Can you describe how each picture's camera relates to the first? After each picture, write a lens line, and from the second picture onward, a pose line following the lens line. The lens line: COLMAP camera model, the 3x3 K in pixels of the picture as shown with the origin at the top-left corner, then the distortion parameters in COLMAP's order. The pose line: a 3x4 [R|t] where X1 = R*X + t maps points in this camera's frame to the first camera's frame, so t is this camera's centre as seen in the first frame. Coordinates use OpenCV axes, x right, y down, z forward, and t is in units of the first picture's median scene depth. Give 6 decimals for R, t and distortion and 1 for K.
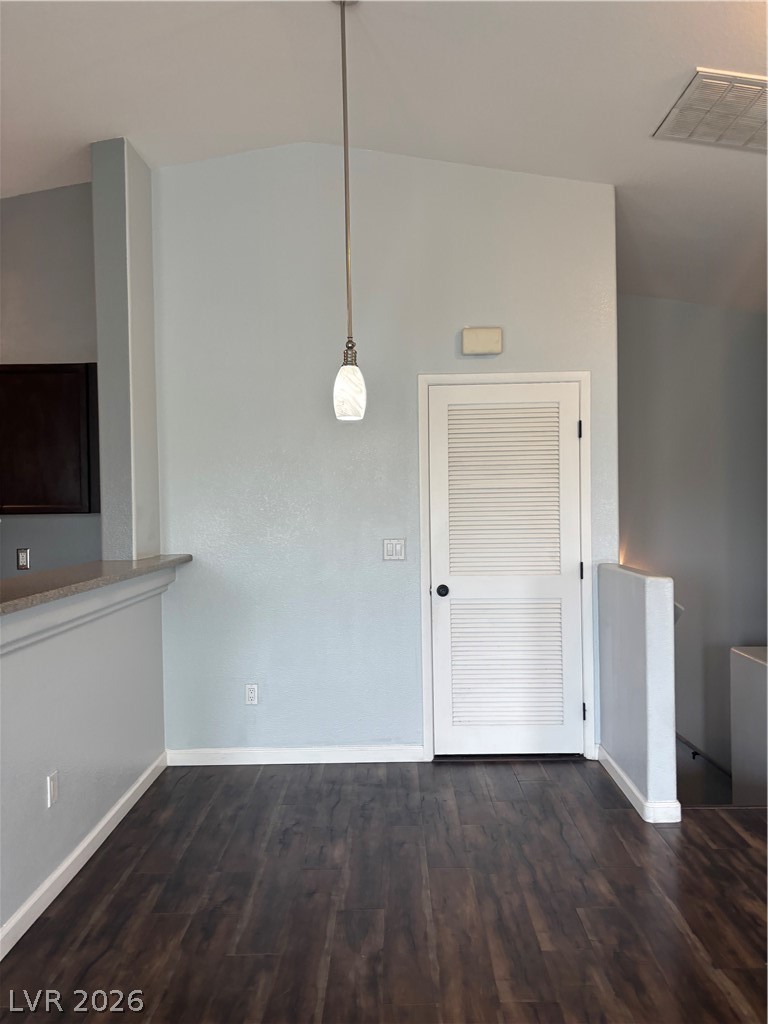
lens RADIAL K [[774.0, 0, 370.1], [0, 774.0, 512.0], [0, 0, 1]] dist [0.018039, -0.006261]
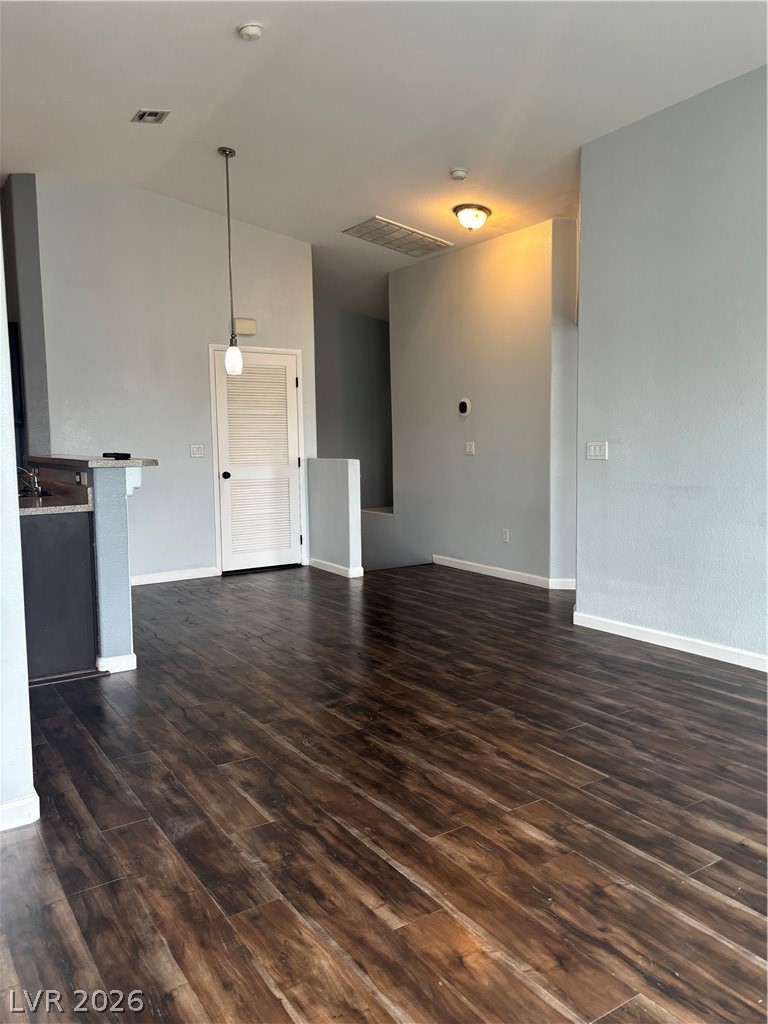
lens RADIAL K [[774.0, 0, 370.1], [0, 774.0, 512.0], [0, 0, 1]] dist [0.018039, -0.006261]
pose [[0.836050, -0.044861, 0.546816, -0.580952], [0.005582, 0.997296, 0.073283, 0.060944], [-0.548624, -0.058216, 0.834040, -0.594545]]
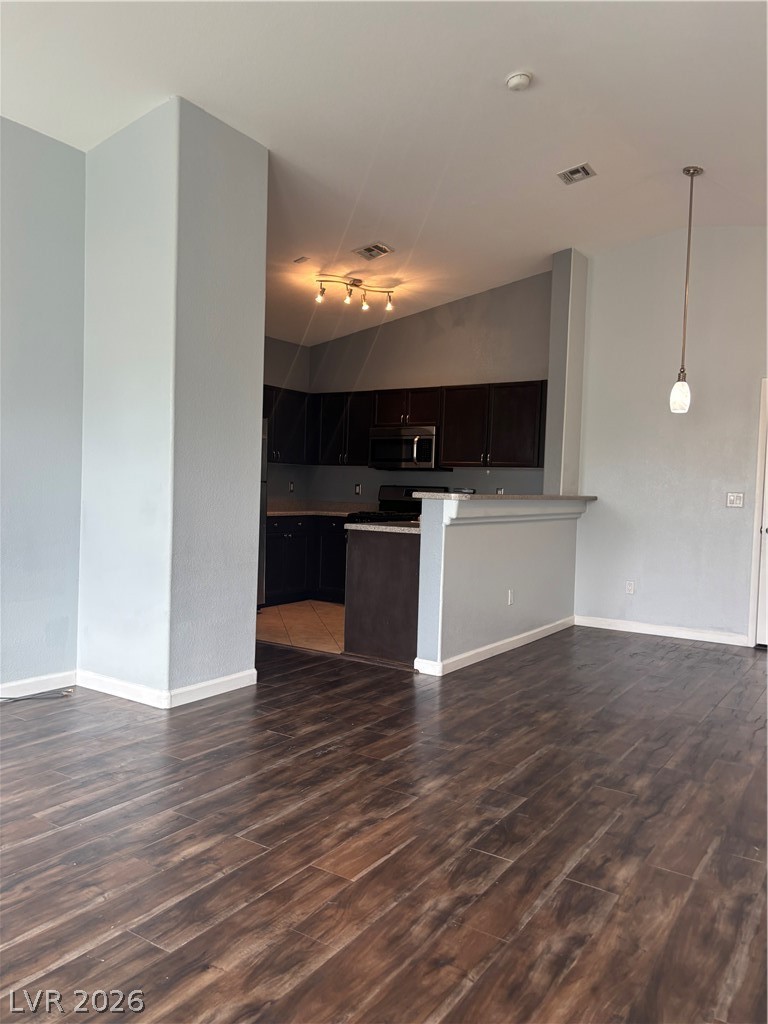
lens RADIAL K [[774.0, 0, 370.1], [0, 774.0, 512.0], [0, 0, 1]] dist [0.018039, -0.006261]
pose [[0.837111, 0.063939, -0.543284, 0.252676], [-0.056719, 0.997938, 0.030054, 0.066219], [0.544085, 0.005656, 0.839011, -0.609709]]
